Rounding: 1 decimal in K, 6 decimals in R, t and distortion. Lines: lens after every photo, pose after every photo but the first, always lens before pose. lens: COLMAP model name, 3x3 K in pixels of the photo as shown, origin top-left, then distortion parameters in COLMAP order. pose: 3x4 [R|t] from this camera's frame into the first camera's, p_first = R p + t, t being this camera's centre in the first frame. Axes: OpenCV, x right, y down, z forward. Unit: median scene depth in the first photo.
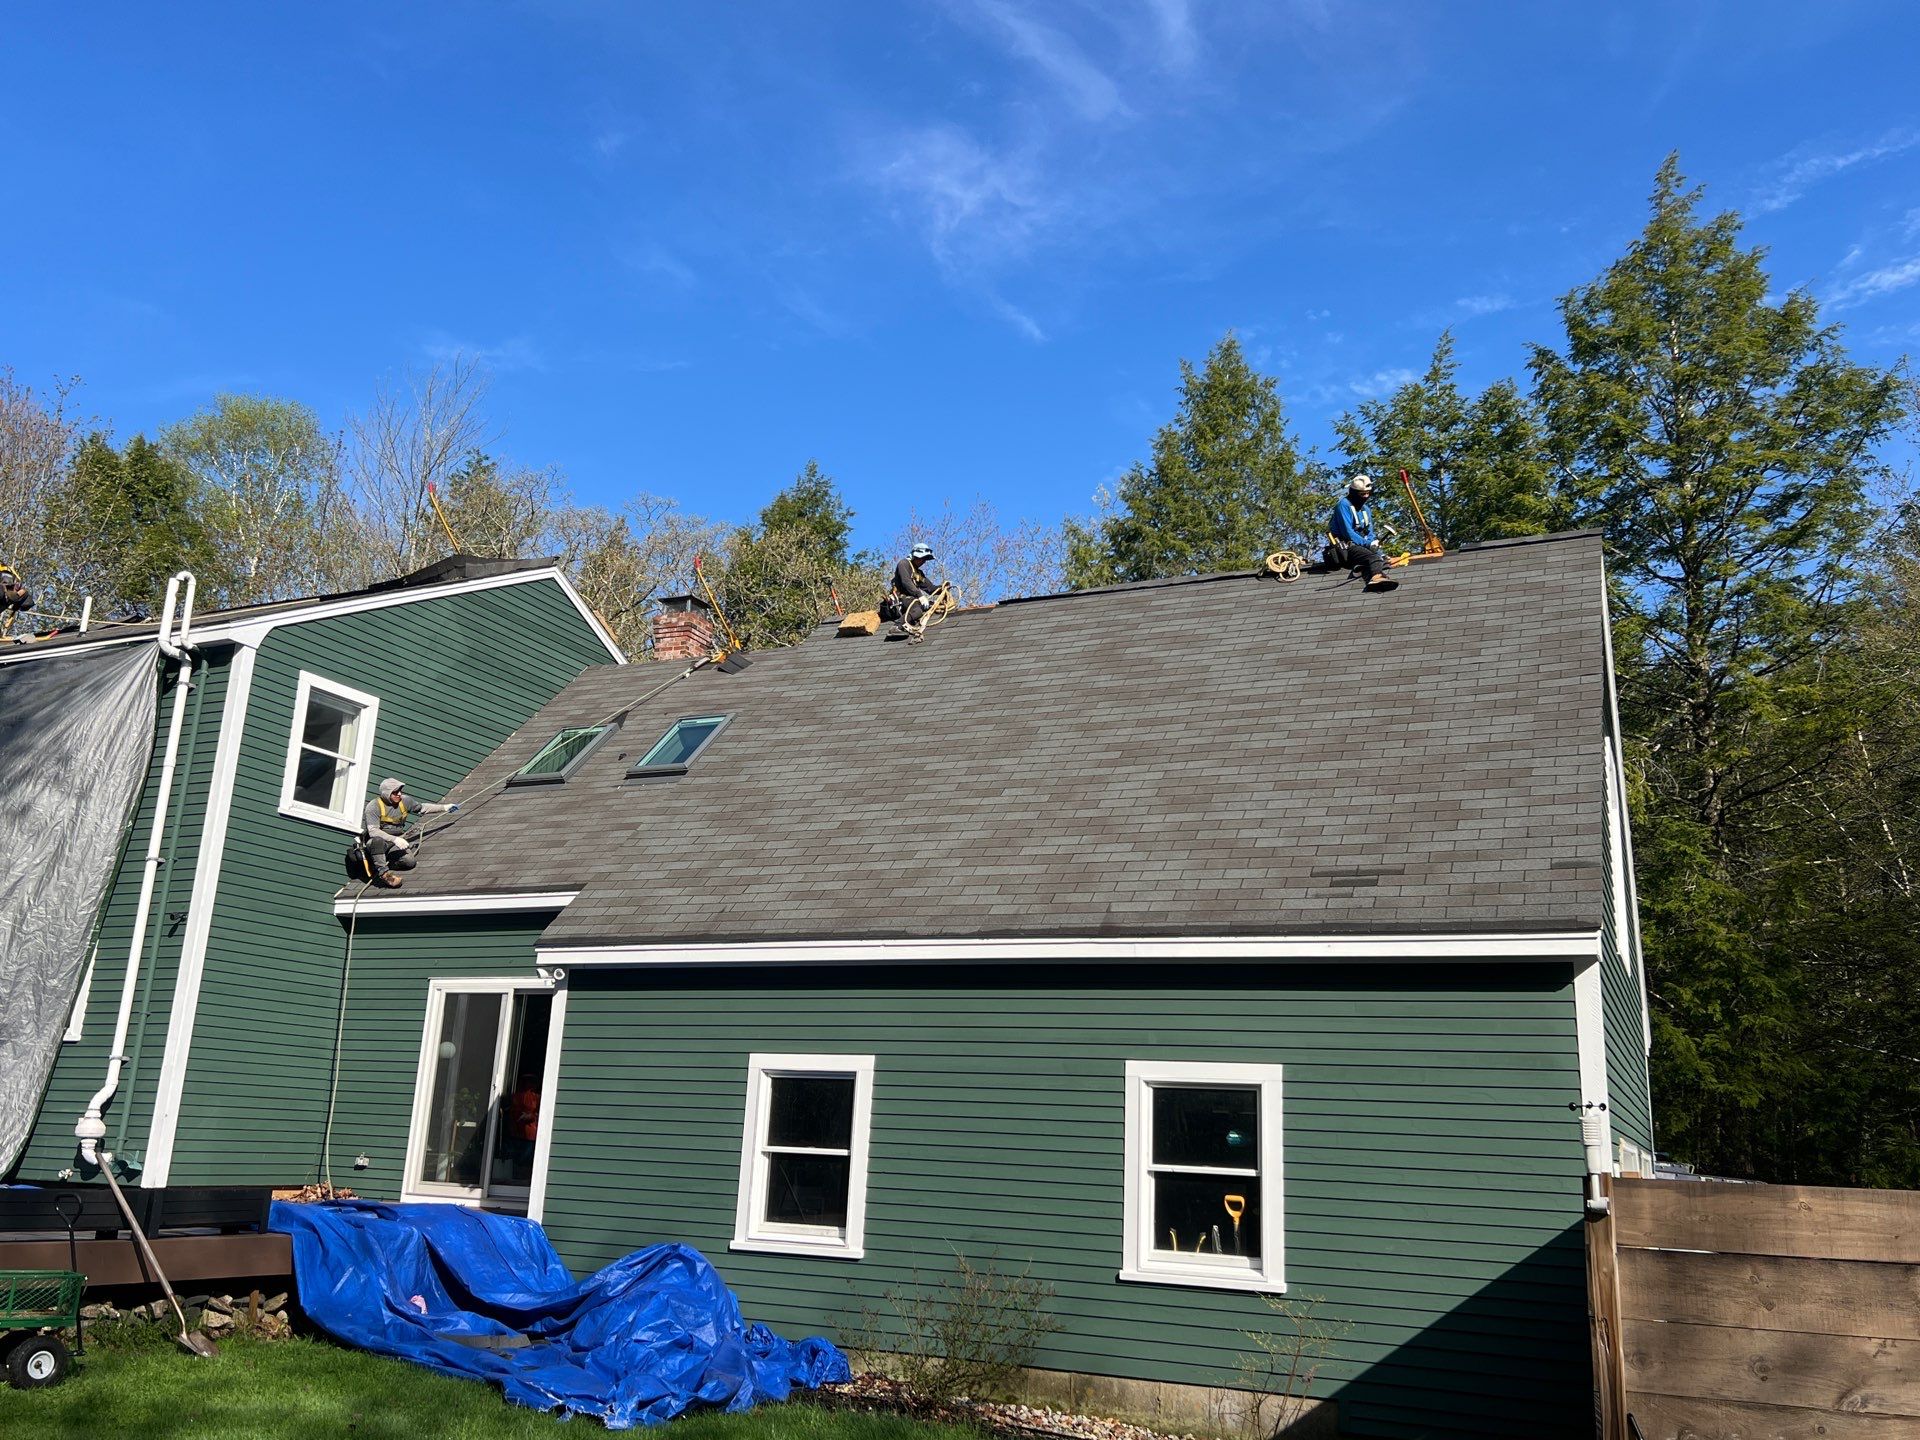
lens RADIAL K [[1562.6, 0, 956.7], [0, 1562.6, 730.2], [0, 0, 1]] dist [0.066818, -0.078584]
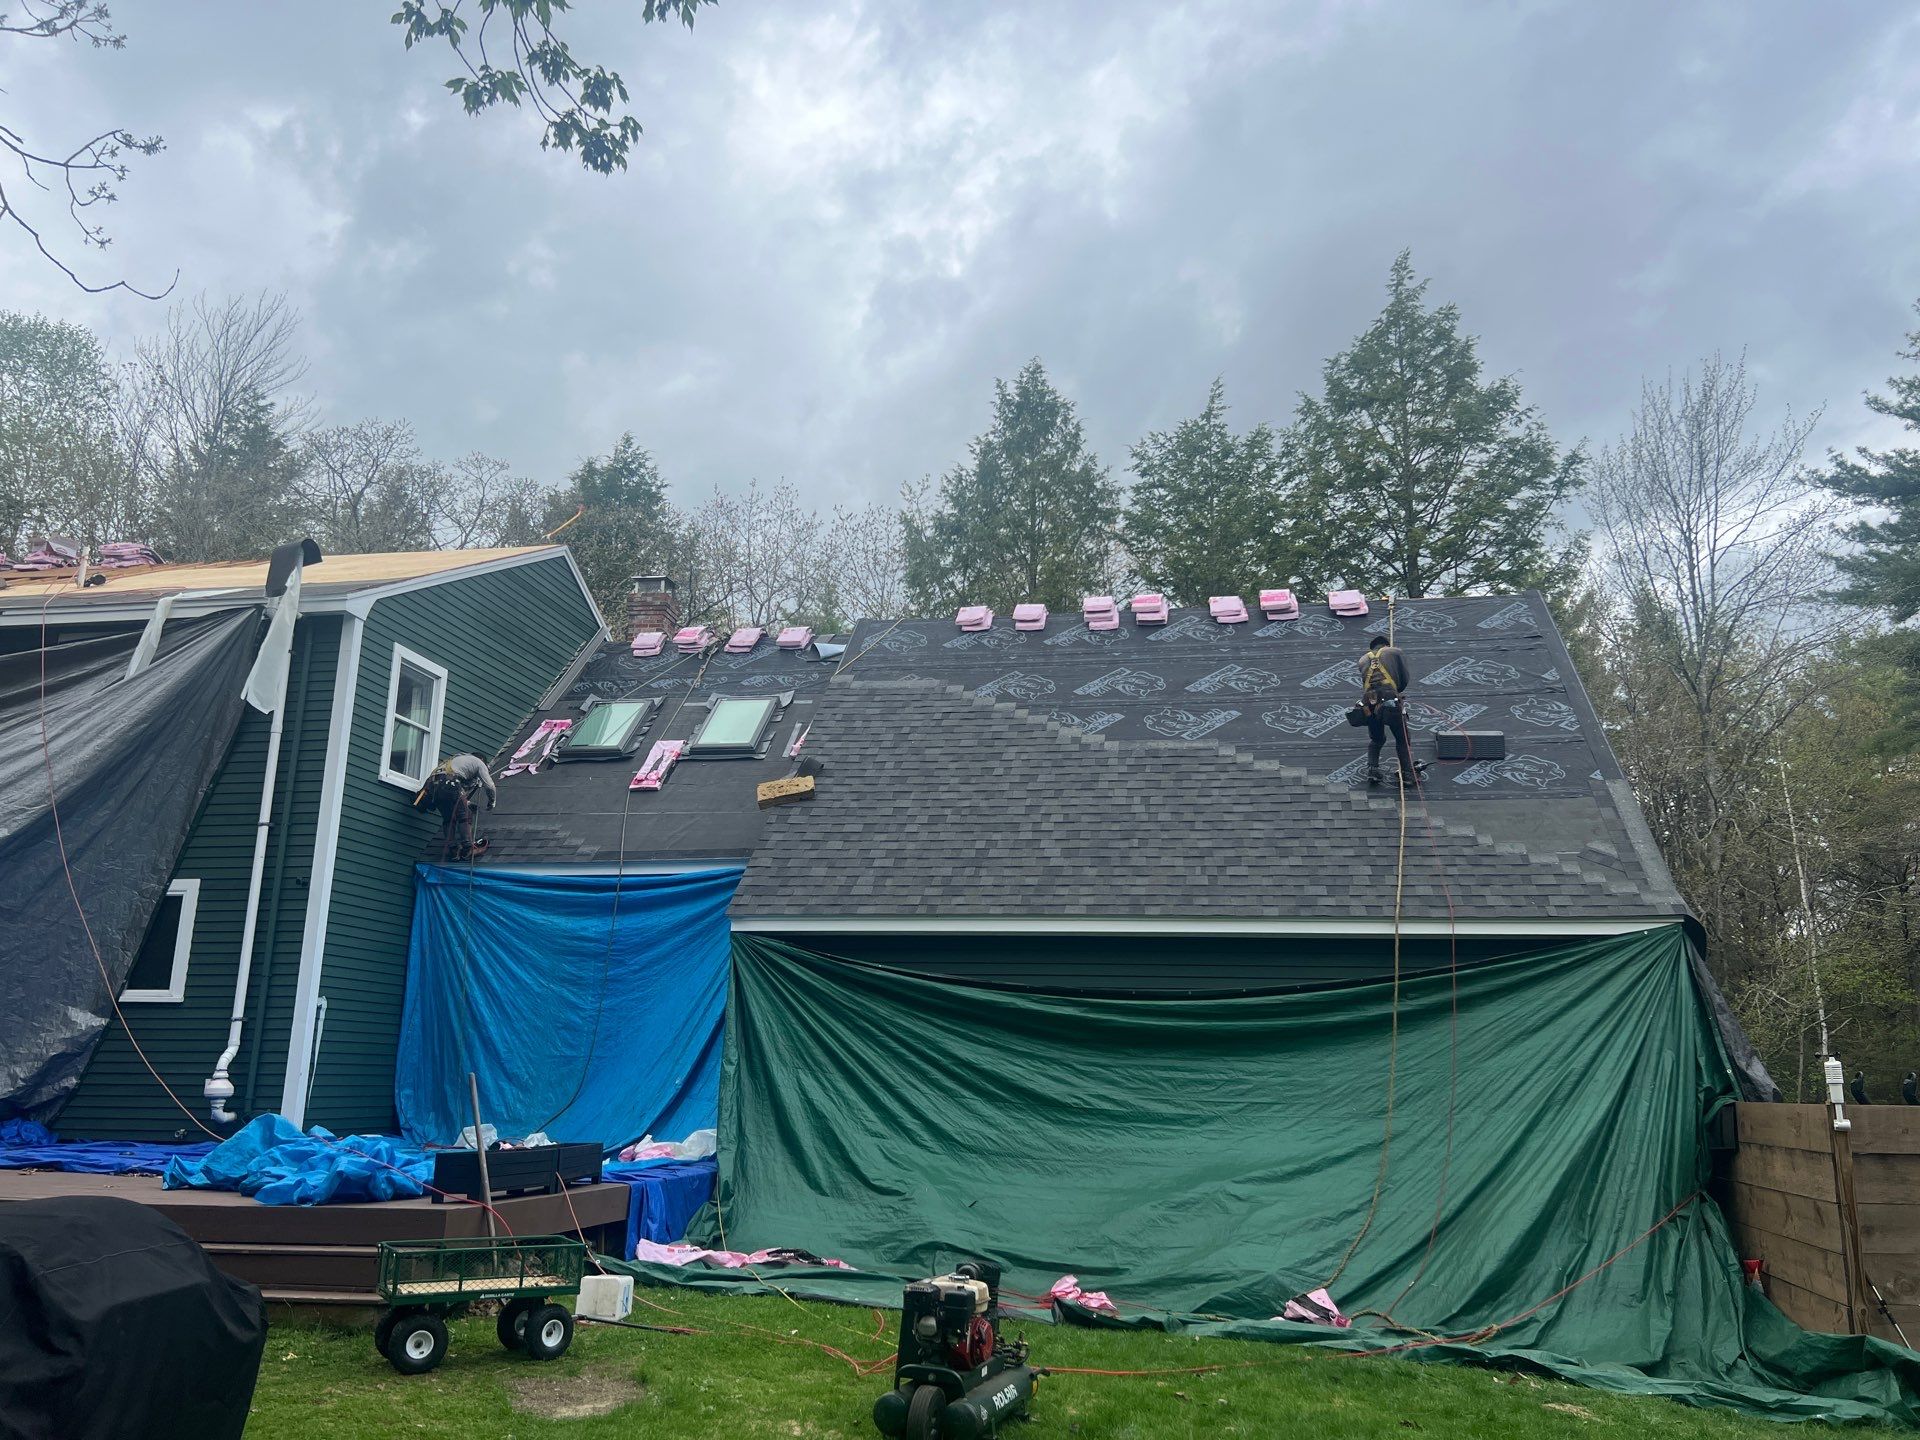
lens RADIAL K [[1440.5, 0, 973.7], [0, 1440.5, 731.7], [0, 0, 1]] dist [0.076805, -0.099534]
pose [[0.965820, 0.034434, 0.256918, -0.301125], [-0.043093, 0.998674, 0.028148, -0.023453], [-0.255608, -0.038257, 0.966023, -0.020739]]
